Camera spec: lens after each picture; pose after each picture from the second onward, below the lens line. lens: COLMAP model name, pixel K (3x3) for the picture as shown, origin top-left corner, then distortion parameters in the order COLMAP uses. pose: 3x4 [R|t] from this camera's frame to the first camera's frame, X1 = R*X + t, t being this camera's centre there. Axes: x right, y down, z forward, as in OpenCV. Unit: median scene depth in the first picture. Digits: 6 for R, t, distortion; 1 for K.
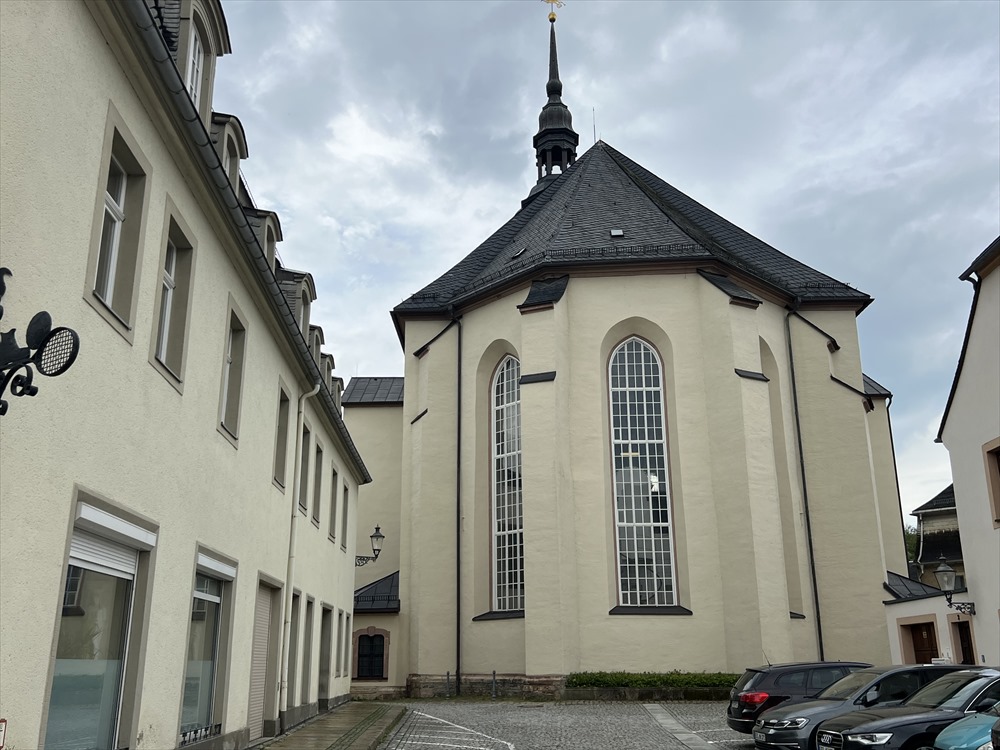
lens RADIAL K [[911.5, 0, 500.0], [0, 911.5, 375.0], [0, 0, 1]] dist [0.057708, -0.000977]
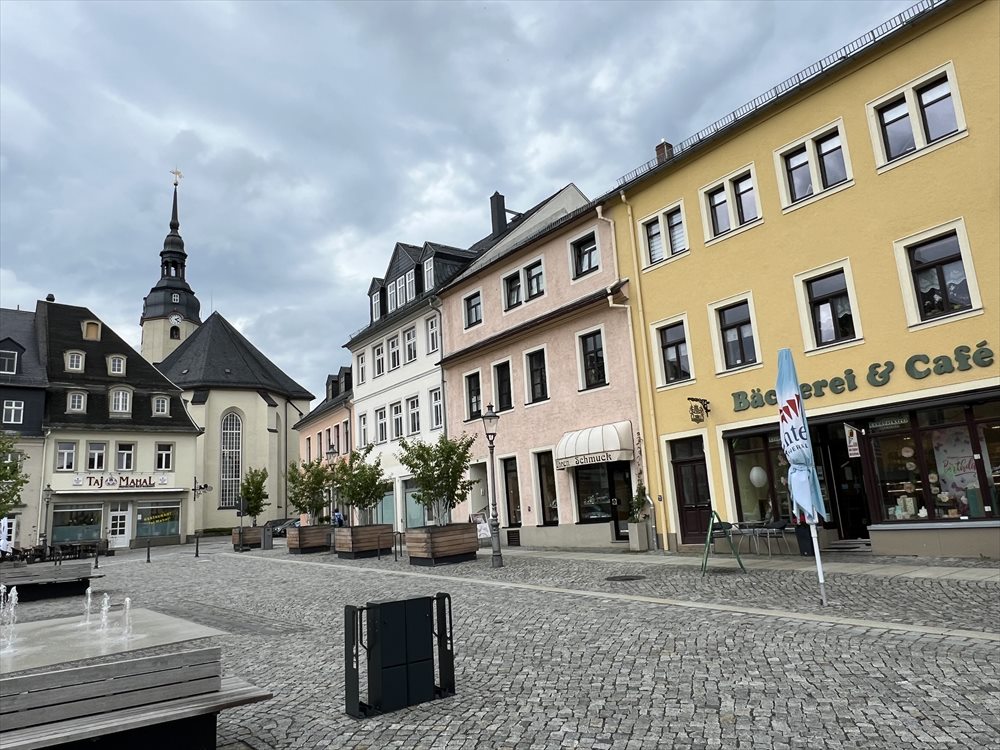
lens RADIAL K [[691.4, 0, 500.0], [0, 691.4, 375.0], [0, 0, 1]] dist [-0.013716, -0.003607]
pose [[0.819068, 0.067730, 0.569685, -0.403385], [-0.110891, 0.992971, 0.041379, -0.341980], [-0.562878, -0.097065, 0.820821, -1.222959]]
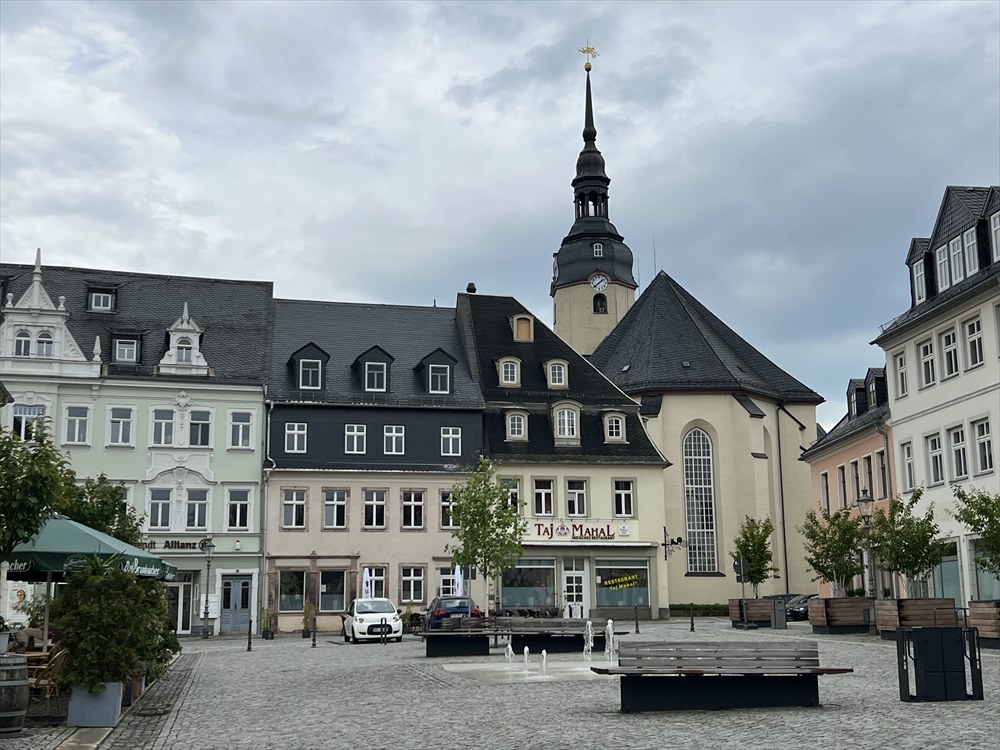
lens RADIAL K [[1274.7, 0, 500.0], [0, 1274.7, 375.0], [0, 0, 1]] dist [0.184936, -0.525950]
pose [[0.994031, 0.016774, 0.107797, -0.535078], [-0.028088, 0.994148, 0.104308, -0.412412], [-0.105416, -0.106713, 0.988686, -1.520231]]
